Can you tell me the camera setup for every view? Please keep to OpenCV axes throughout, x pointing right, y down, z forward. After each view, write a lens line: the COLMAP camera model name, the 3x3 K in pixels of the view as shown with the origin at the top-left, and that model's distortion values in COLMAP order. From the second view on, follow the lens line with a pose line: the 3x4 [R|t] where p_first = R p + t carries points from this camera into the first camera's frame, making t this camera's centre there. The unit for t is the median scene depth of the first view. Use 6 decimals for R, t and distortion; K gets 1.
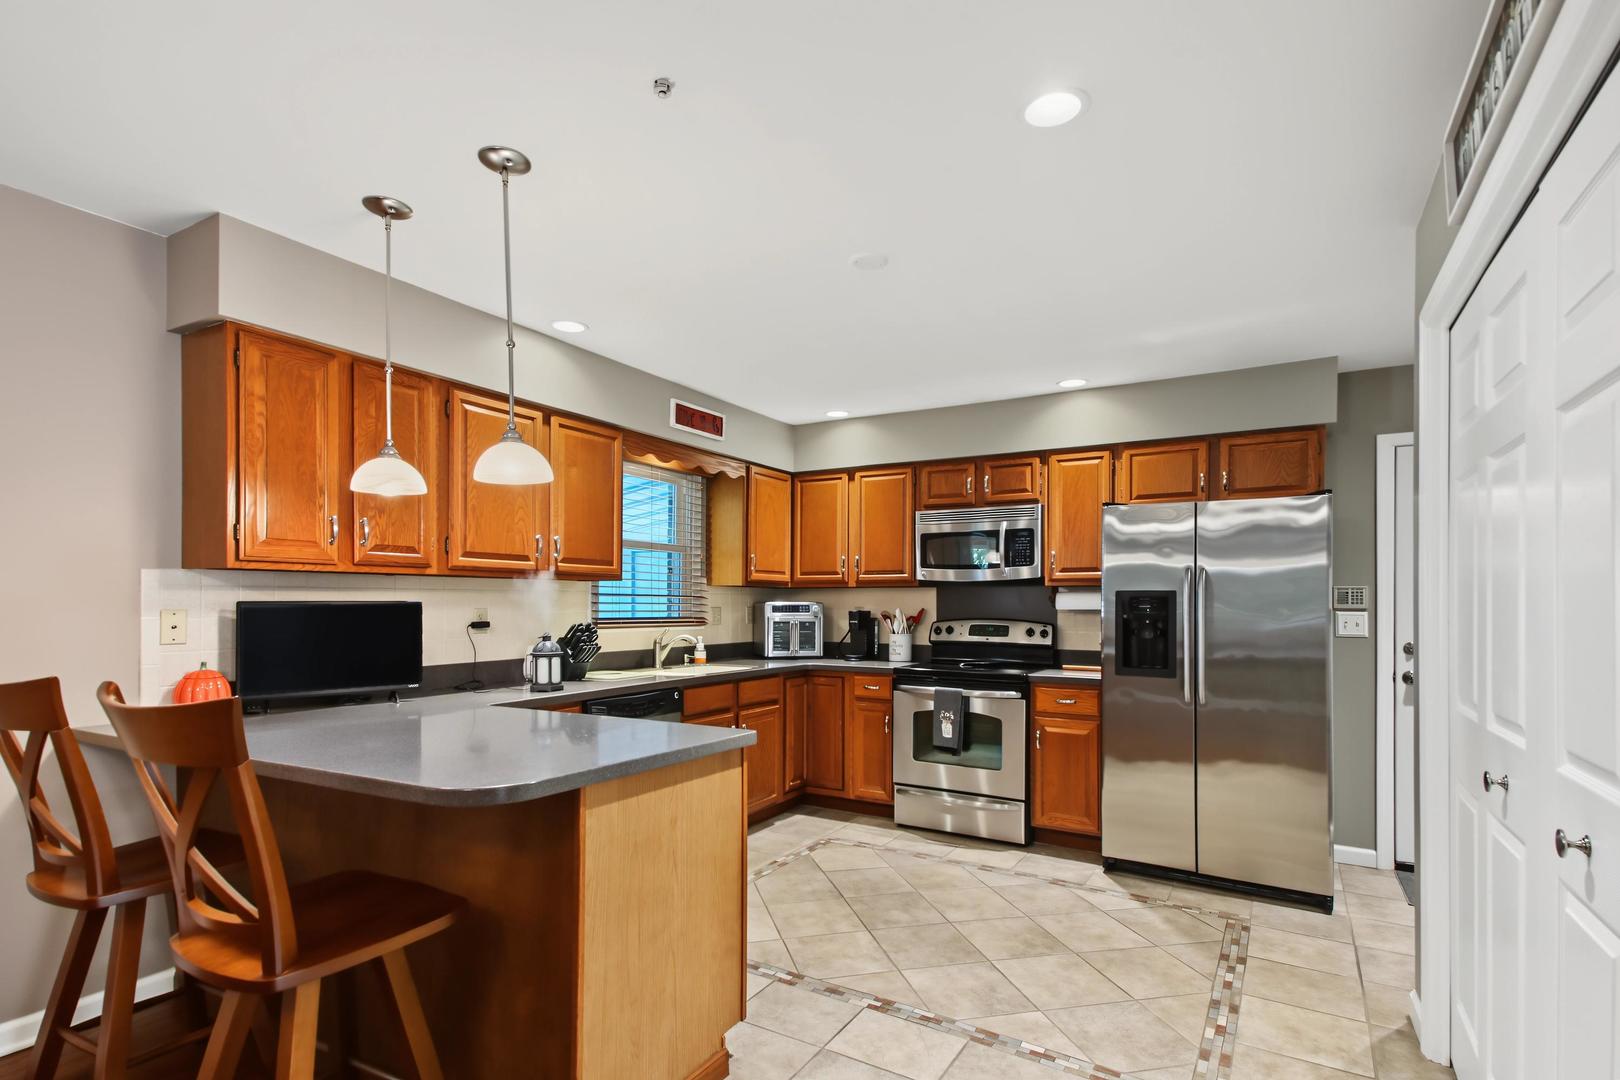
lens RADIAL K [[786.8, 0, 810.5], [0, 786.8, 595.4], [0, 0, 1]] dist [0.003831, 0.000771]
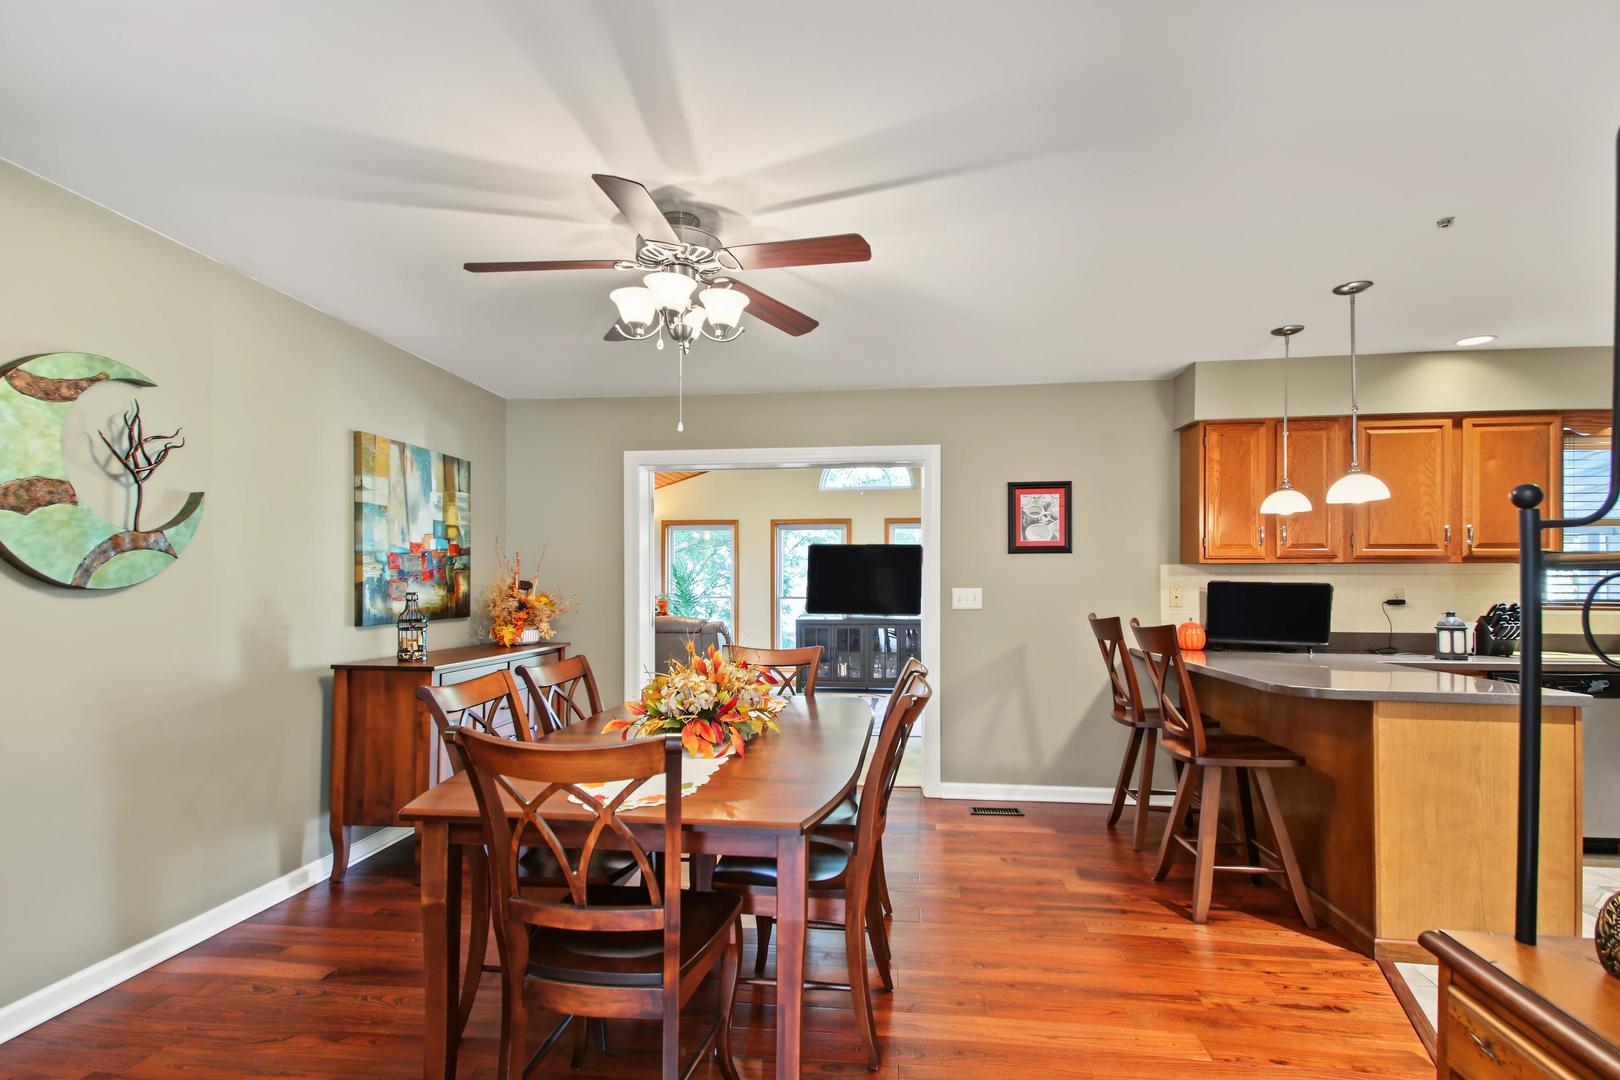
lens RADIAL K [[786.8, 0, 810.5], [0, 786.8, 595.4], [0, 0, 1]] dist [0.003831, 0.000771]
pose [[0.402121, 0.015401, -0.915457, 0.437958], [0.006757, 0.999781, 0.019788, -0.003949], [0.915562, -0.014143, 0.401929, -0.416997]]
